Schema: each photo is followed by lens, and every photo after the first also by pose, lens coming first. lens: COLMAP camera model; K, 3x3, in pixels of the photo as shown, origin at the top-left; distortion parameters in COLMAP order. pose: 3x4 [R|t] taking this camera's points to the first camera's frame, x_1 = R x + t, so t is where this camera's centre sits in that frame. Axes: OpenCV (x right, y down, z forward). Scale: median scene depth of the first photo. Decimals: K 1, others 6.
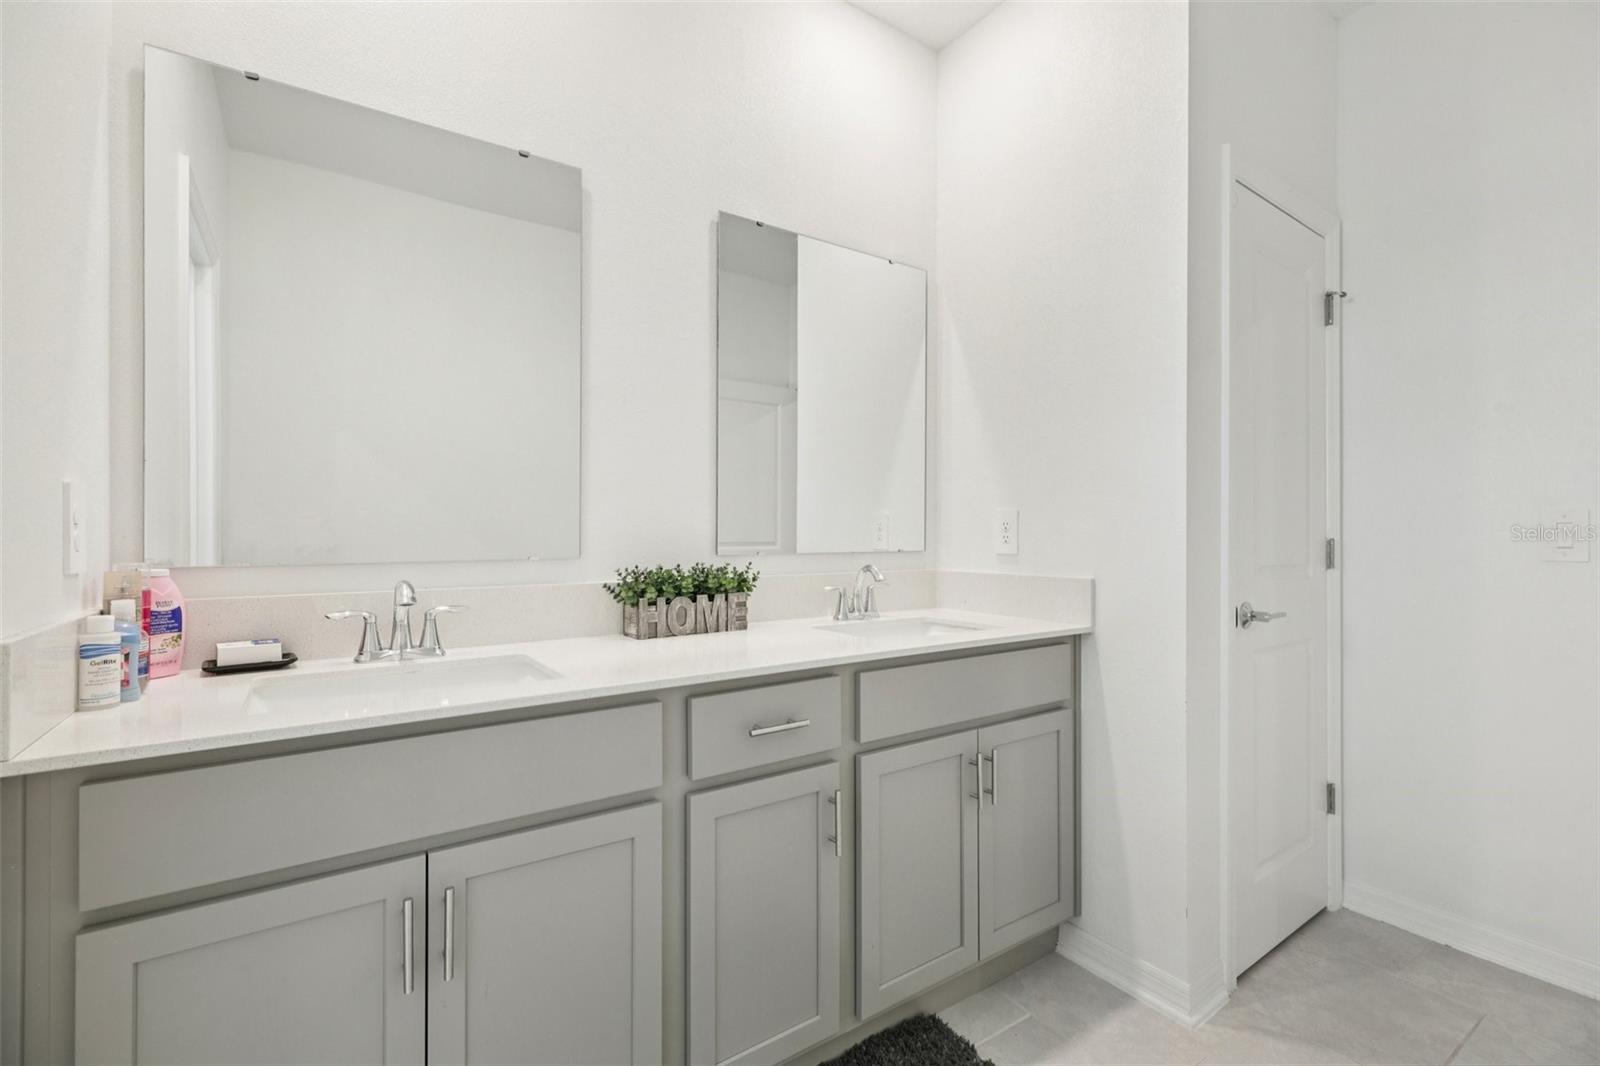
lens RADIAL K [[727.8, 0, 800.0], [0, 727.8, 533.0], [0, 0, 1]] dist [0.010079, -0.000364]
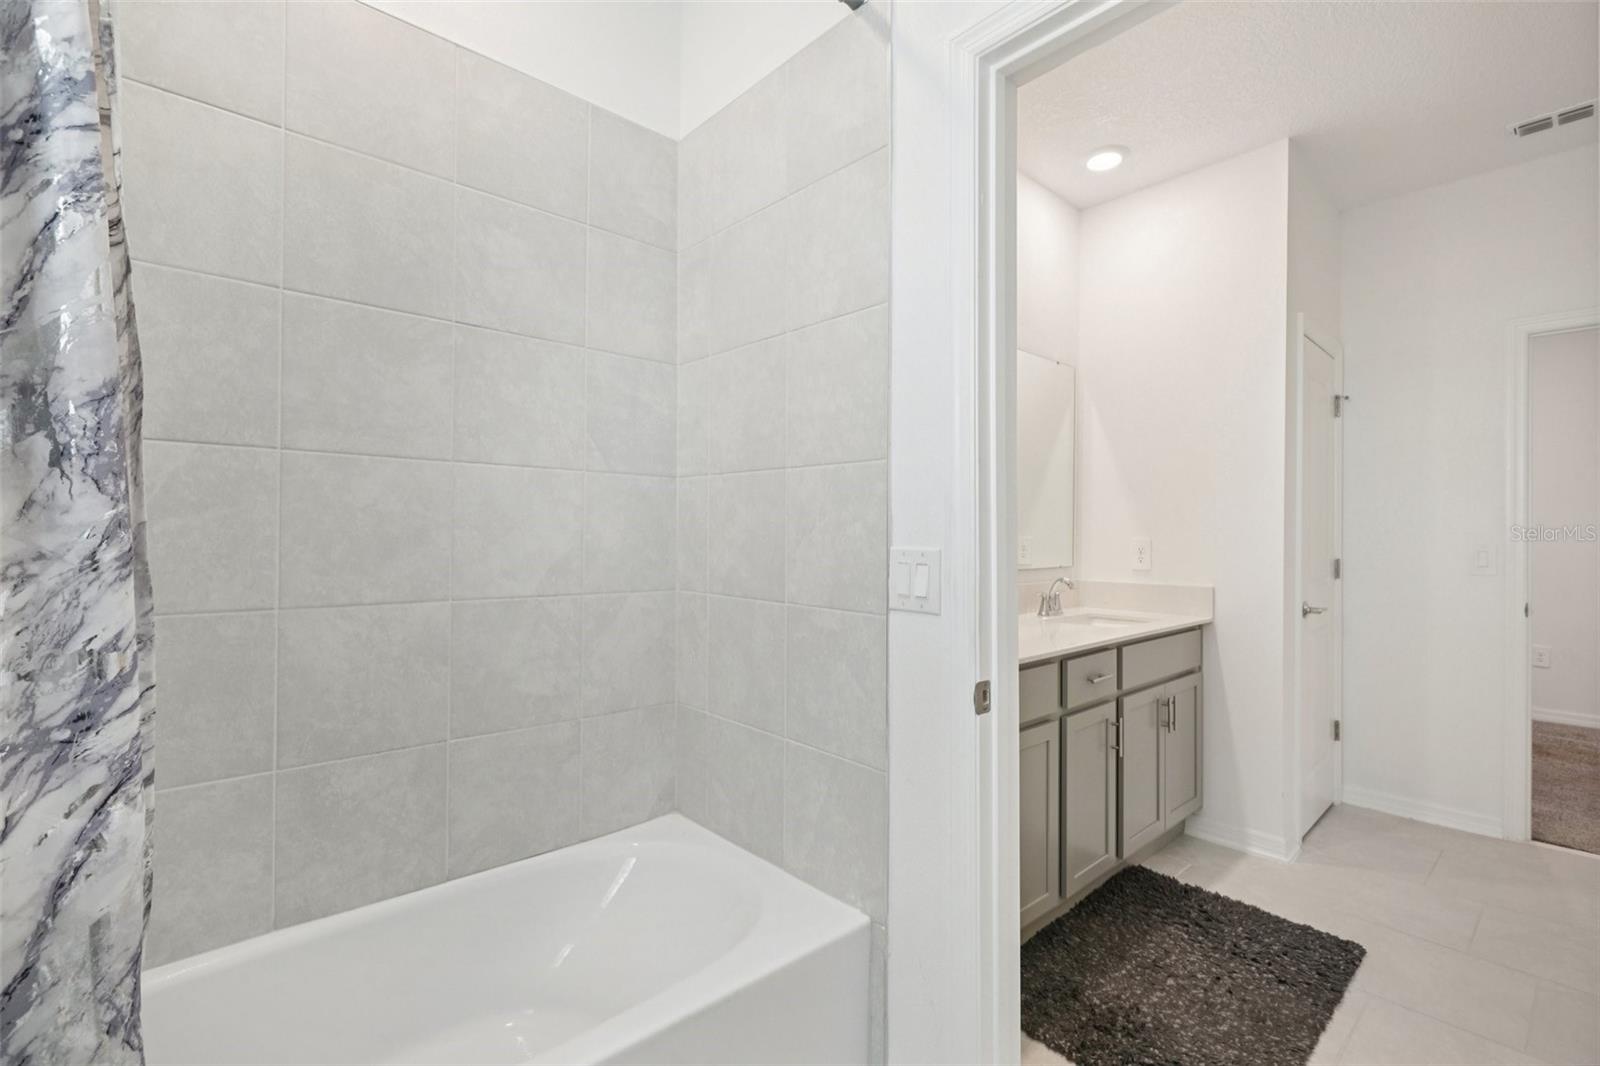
lens RADIAL K [[724.4, 0, 802.8], [0, 724.4, 535.8], [0, 0, 1]] dist [-0.001063, 0.000150]
pose [[0.992082, 0.005840, 0.125457, -0.707572], [-0.006309, 0.999974, 0.003348, -0.048851], [-0.125435, -0.004113, 0.992093, -0.434725]]
